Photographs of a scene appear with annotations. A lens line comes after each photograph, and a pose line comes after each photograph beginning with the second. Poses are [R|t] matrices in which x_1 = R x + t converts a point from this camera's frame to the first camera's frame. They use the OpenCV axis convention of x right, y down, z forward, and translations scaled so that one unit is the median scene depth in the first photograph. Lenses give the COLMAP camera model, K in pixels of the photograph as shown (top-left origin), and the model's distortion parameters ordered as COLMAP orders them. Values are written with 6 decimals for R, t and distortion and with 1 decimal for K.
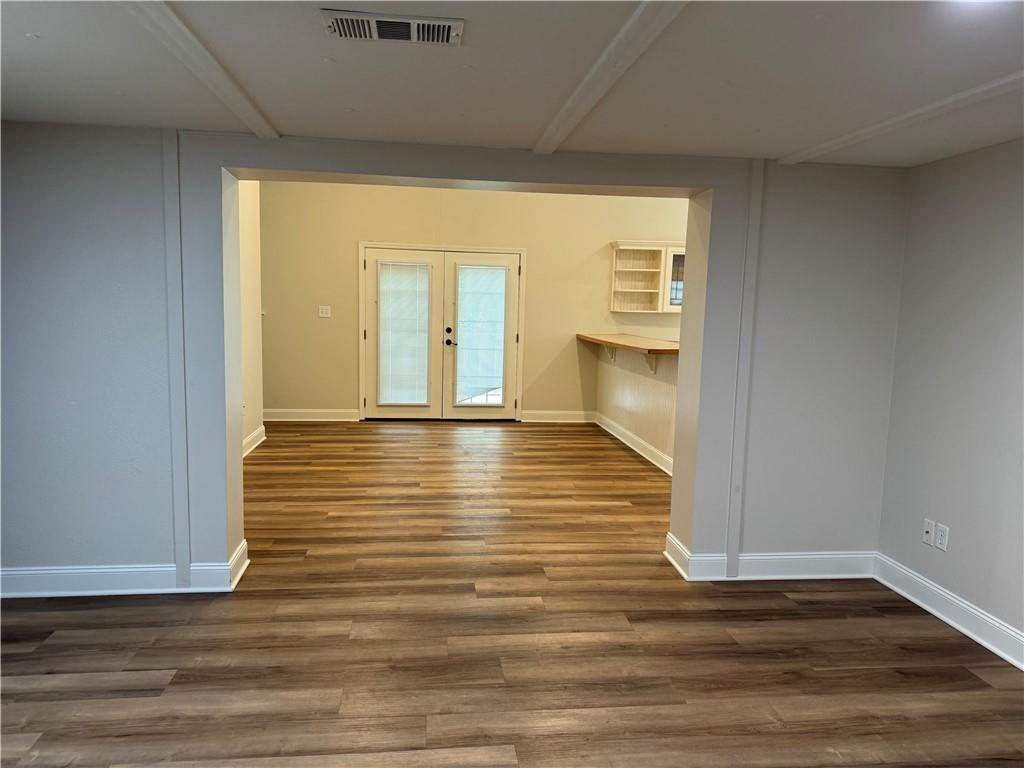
lens RADIAL K [[720.8, 0, 508.7], [0, 720.8, 388.9], [0, 0, 1]] dist [0.002582, -0.000280]
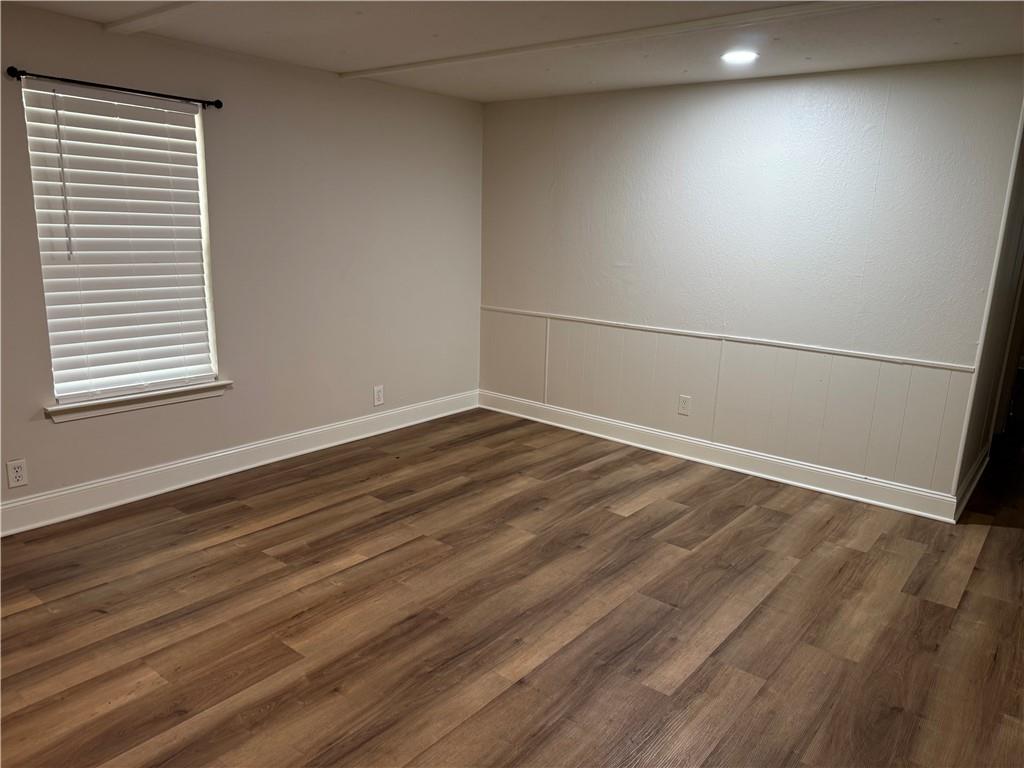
lens RADIAL K [[720.8, 0, 509.8], [0, 720.8, 383.1], [0, 0, 1]] dist [0.002582, -0.000280]
pose [[-0.719416, 0.100018, -0.687340, 0.677563], [-0.135803, 0.950225, 0.280412, -0.110301], [0.681174, 0.295075, -0.670024, 1.223176]]
